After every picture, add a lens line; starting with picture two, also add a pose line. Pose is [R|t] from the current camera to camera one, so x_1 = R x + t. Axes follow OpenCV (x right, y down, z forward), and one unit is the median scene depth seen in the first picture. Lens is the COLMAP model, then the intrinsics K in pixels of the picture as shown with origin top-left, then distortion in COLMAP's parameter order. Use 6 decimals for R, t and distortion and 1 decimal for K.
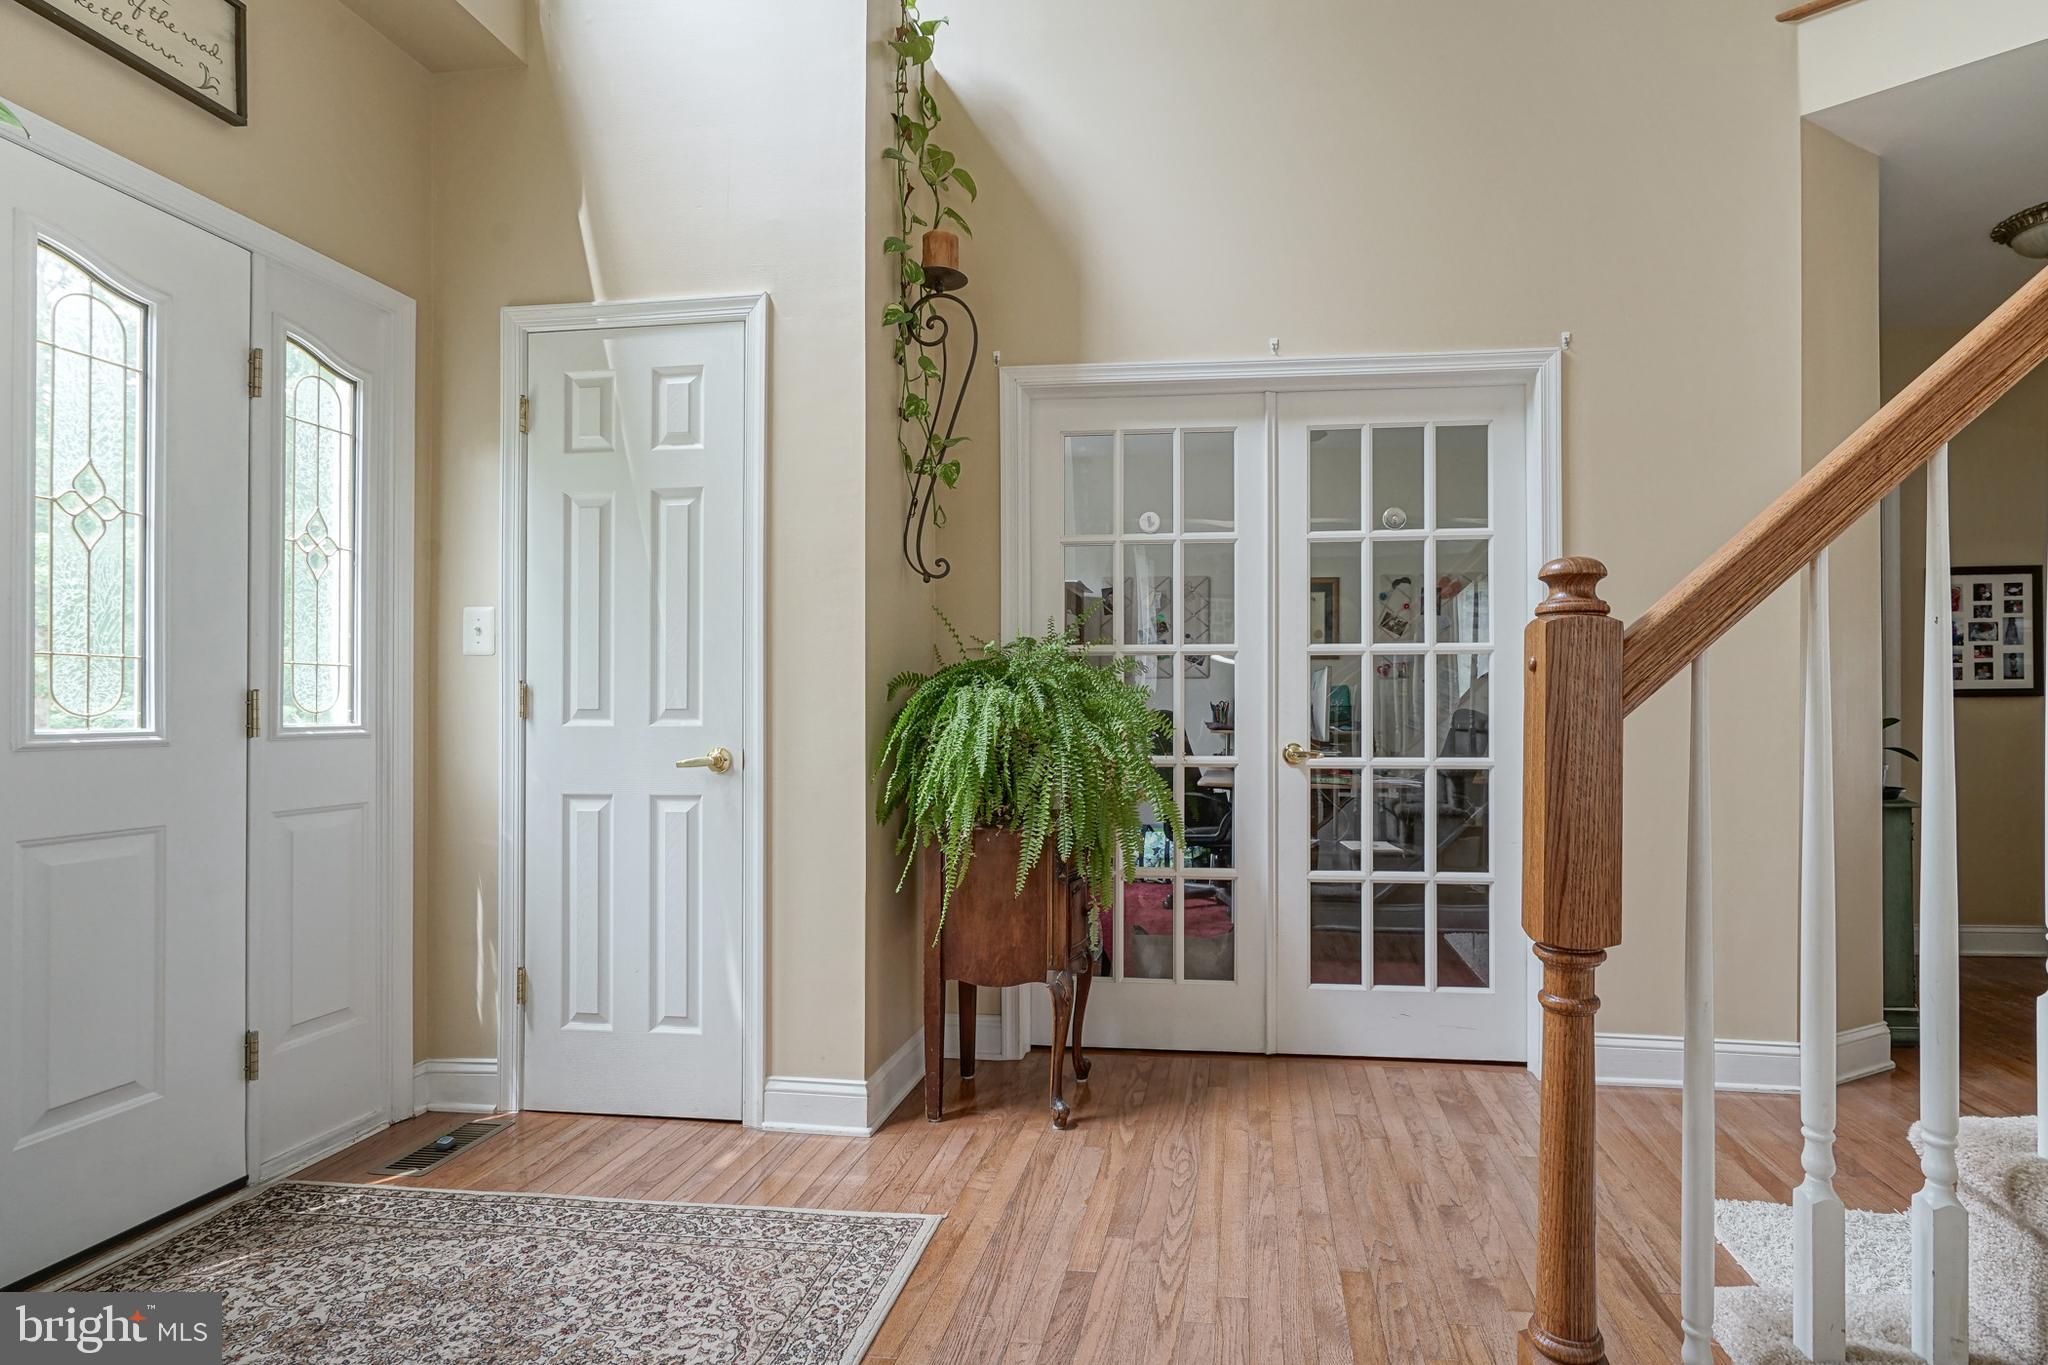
lens RADIAL K [[799.6, 0, 1022.0], [0, 799.6, 714.2], [0, 0, 1]] dist [0.001486, 0.000186]
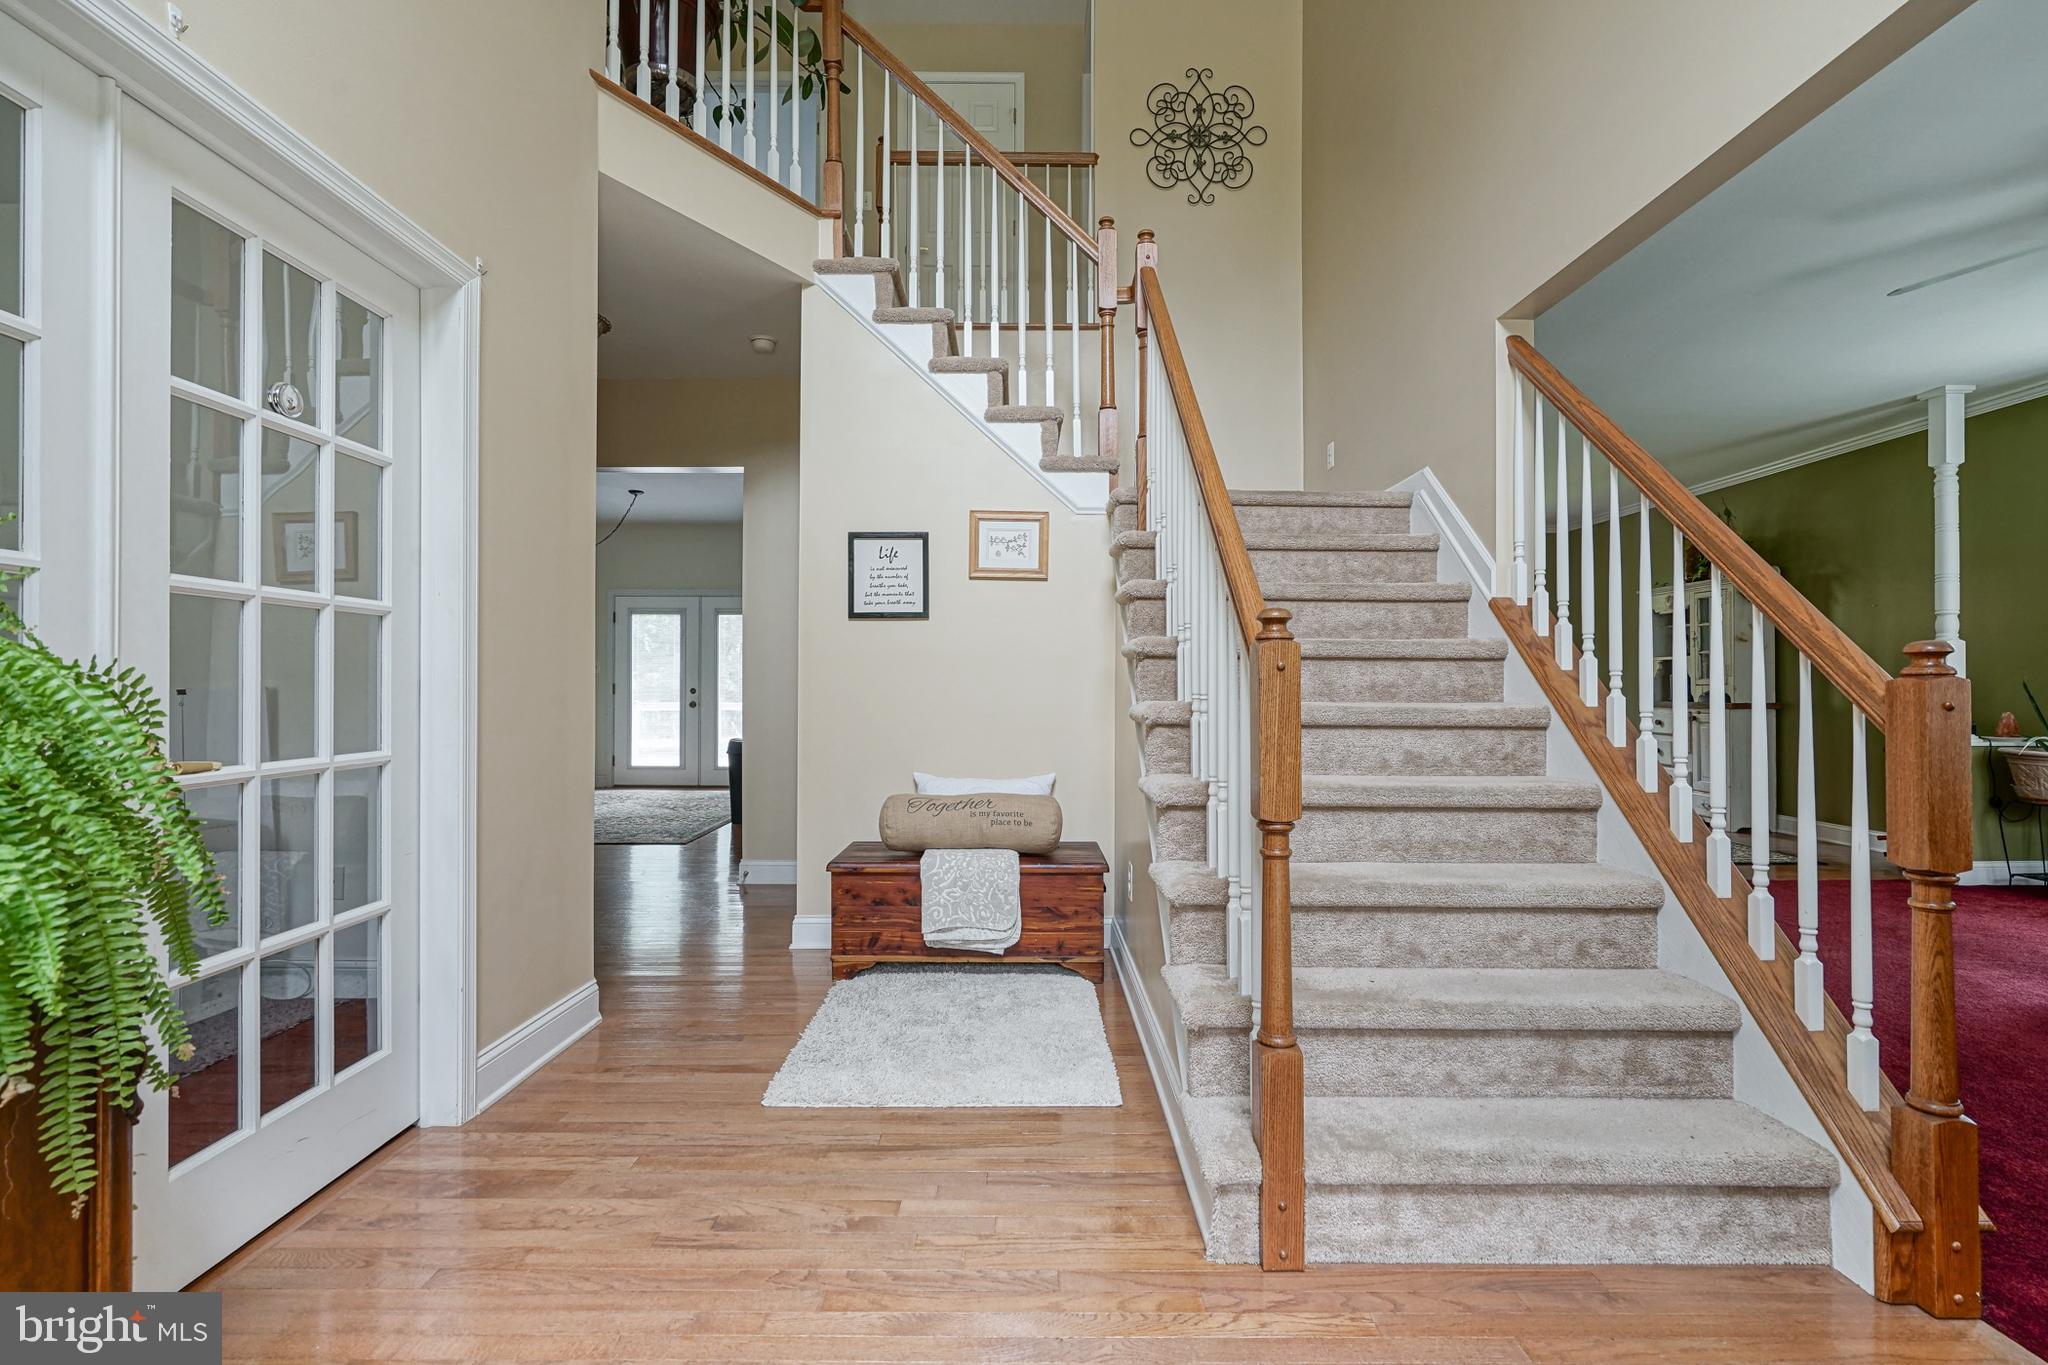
lens RADIAL K [[929.6, 0, 1021.0], [0, 929.6, 678.5], [0, 0, 1]] dist [0.002979, 0.003628]
pose [[-0.115972, 0.007805, 0.993222, -0.372752], [-0.007059, 0.999937, -0.008682, -0.010140], [-0.993227, -0.008018, -0.115910, 0.483155]]
